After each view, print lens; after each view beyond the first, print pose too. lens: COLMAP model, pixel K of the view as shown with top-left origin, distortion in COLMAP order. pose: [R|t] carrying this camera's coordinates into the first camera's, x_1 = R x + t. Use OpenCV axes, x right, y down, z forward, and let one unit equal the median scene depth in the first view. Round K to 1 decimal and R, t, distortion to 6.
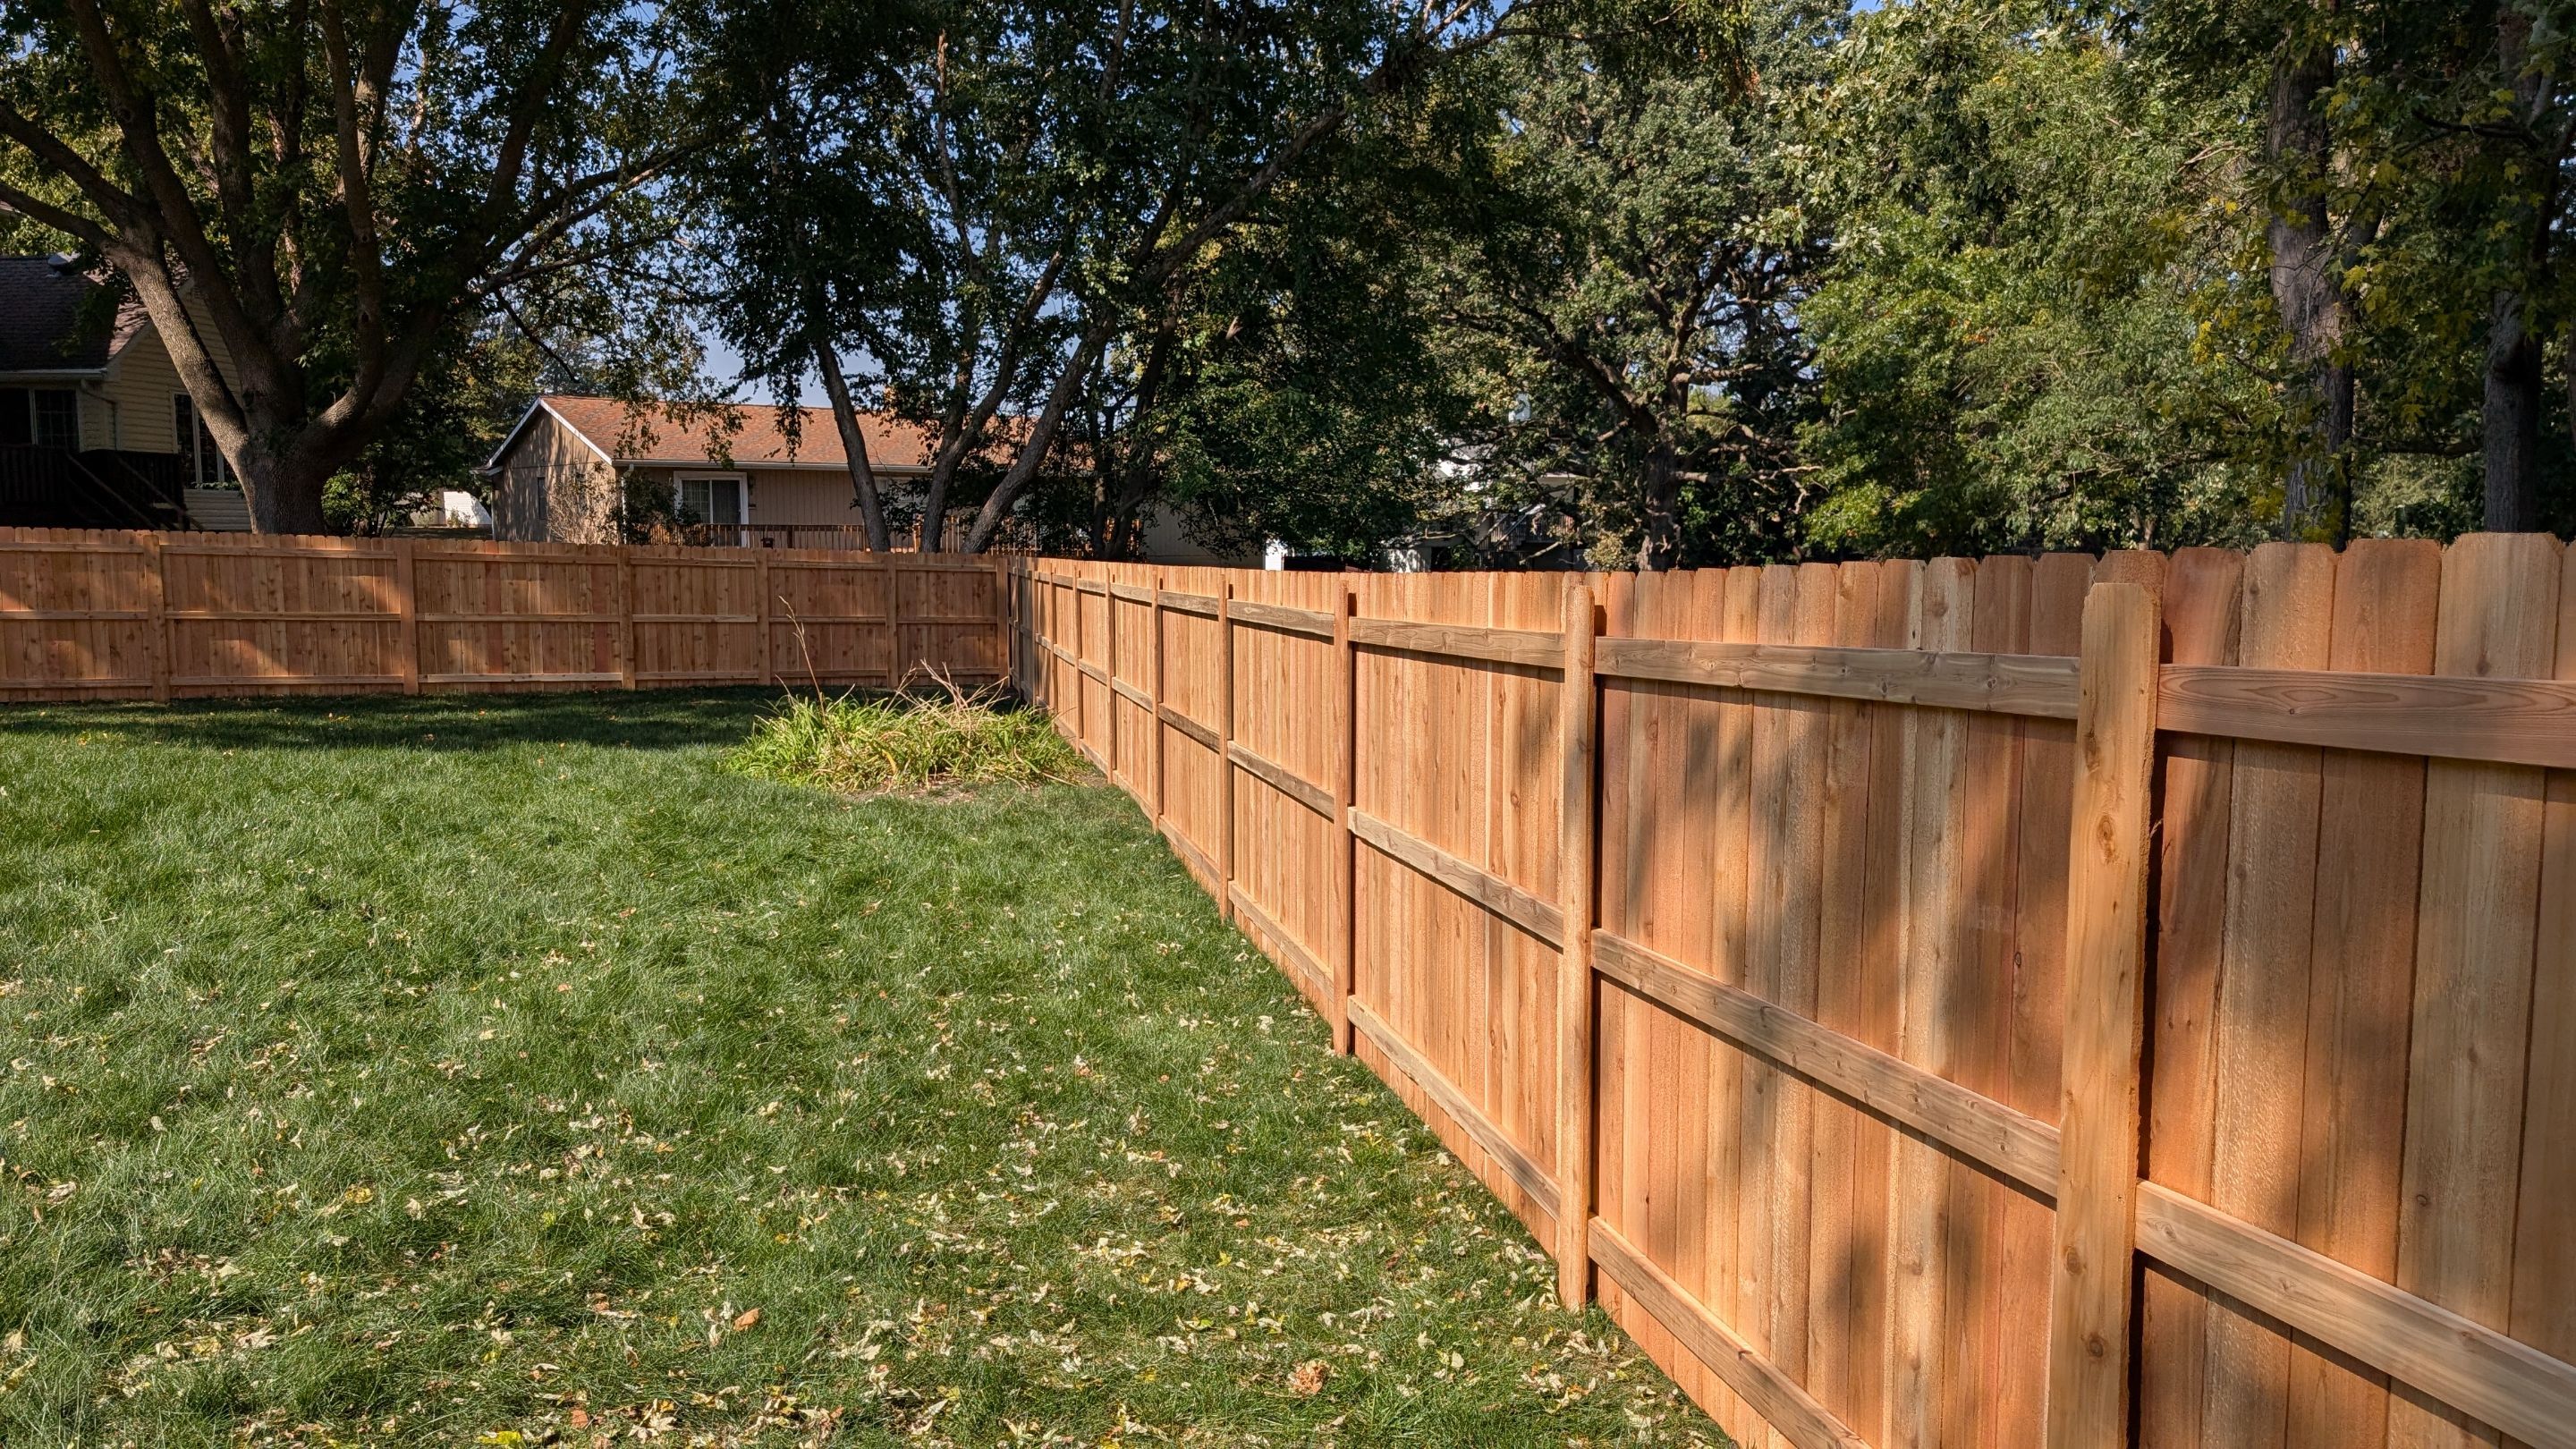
lens RADIAL K [[1881.3, 0, 1296.9], [0, 1881.3, 724.7], [0, 0, 1]] dist [0.032132, -0.036816]
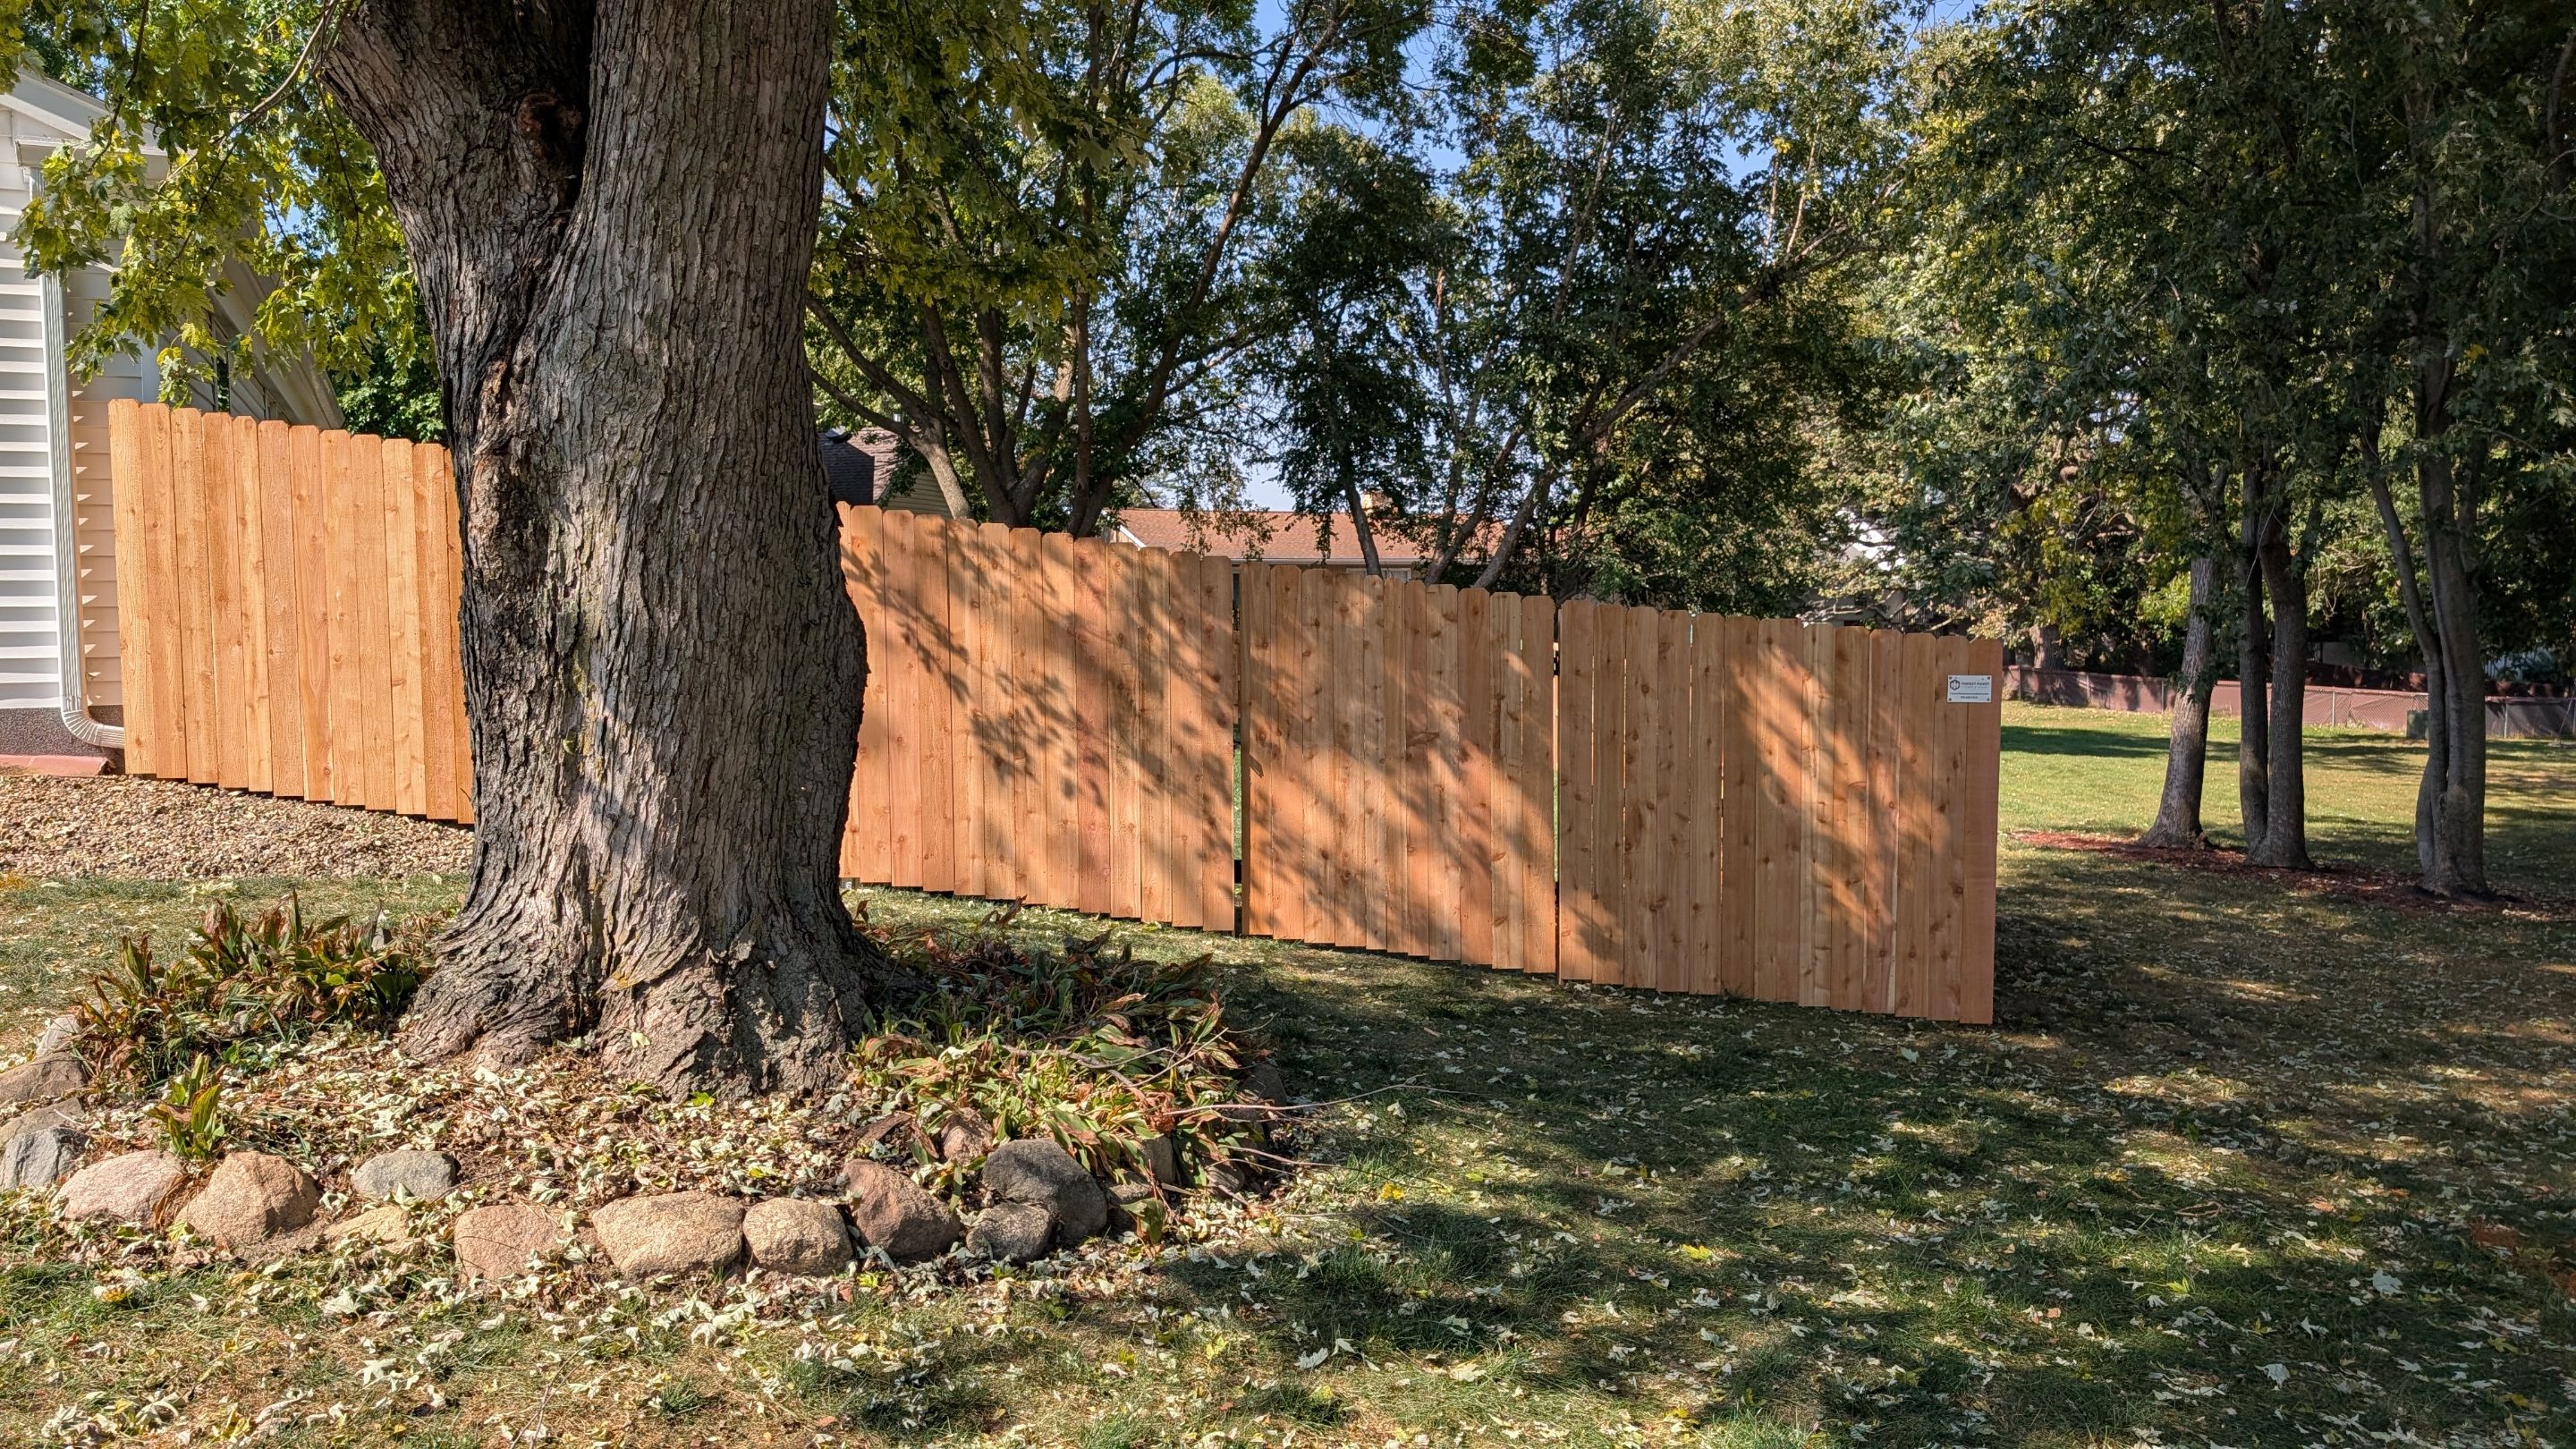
lens RADIAL K [[1881.3, 0, 1276.2], [0, 1881.3, 730.4], [0, 0, 1]] dist [0.032132, -0.036816]
pose [[0.971545, 0.011476, -0.236579, 0.032144], [-0.019445, 0.999318, -0.031378, 0.028148], [0.236057, 0.035085, 0.971106, -0.400067]]
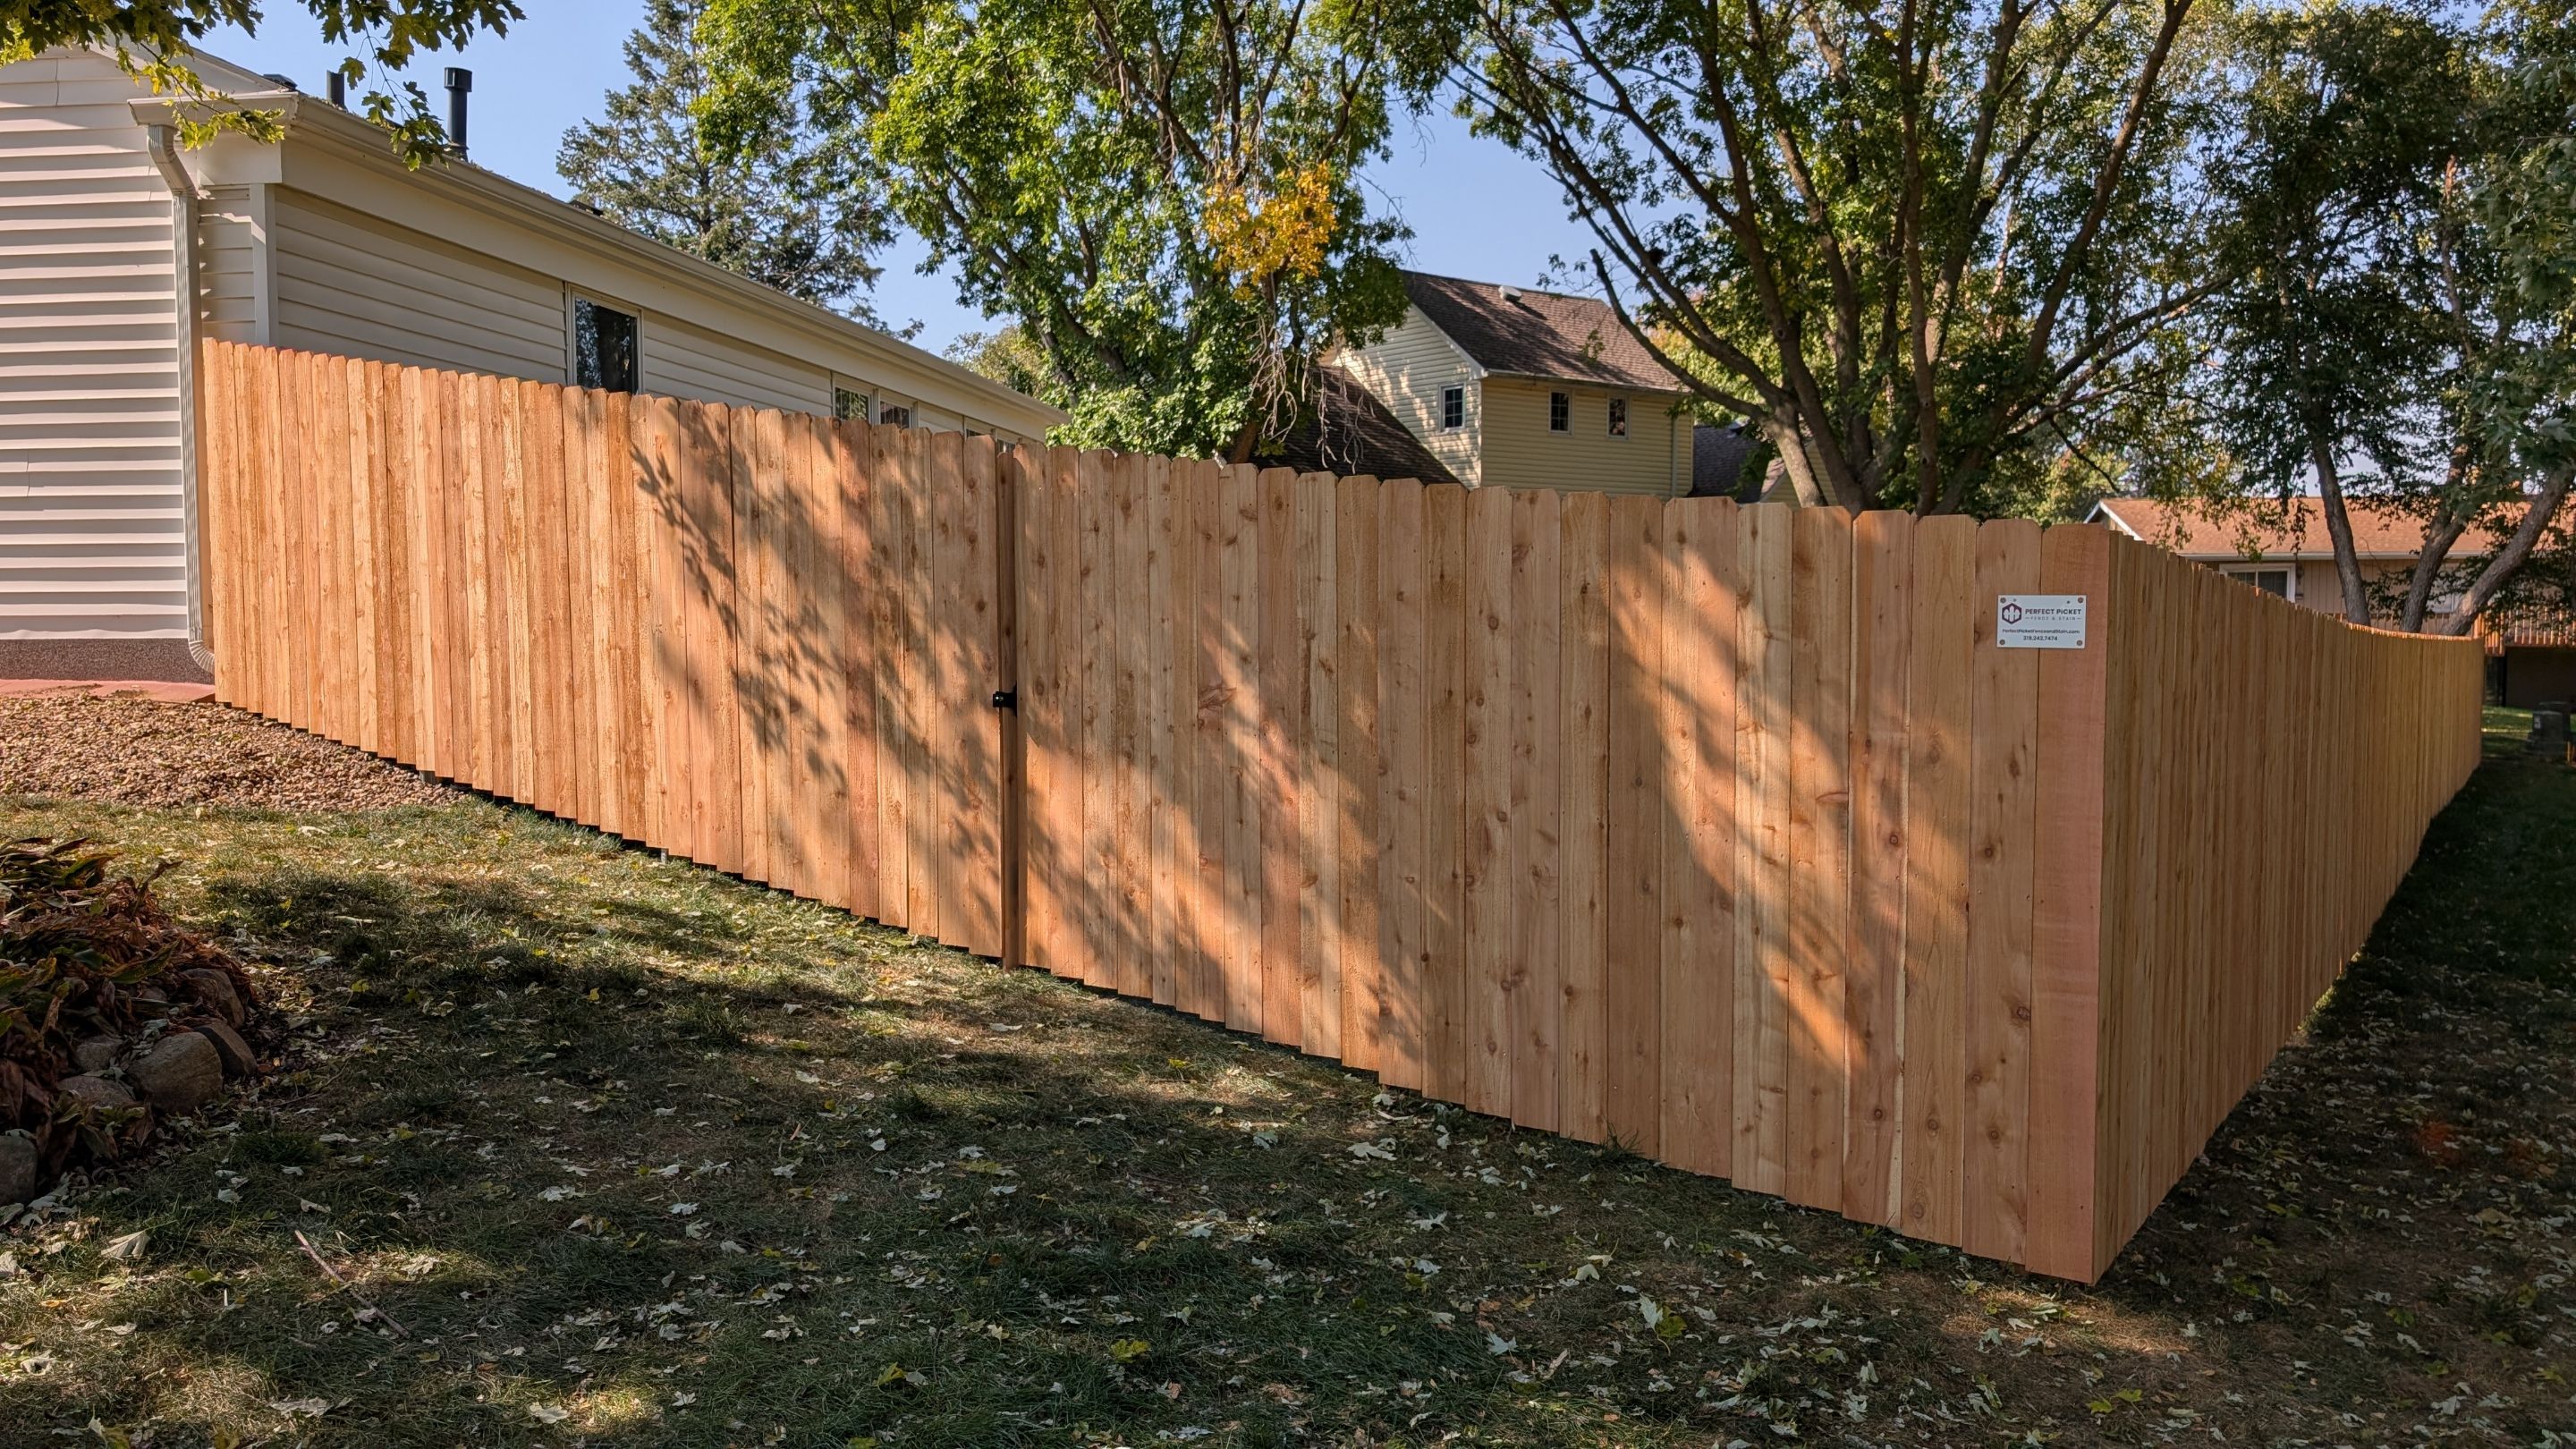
lens RADIAL K [[1881.3, 0, 1291.3], [0, 1881.3, 733.9], [0, 0, 1]] dist [0.032132, -0.036816]
pose [[0.695719, 0.040801, -0.717155, 0.145472], [-0.071733, 0.997341, -0.012848, 0.025205], [0.714724, 0.060382, 0.696796, -0.218618]]
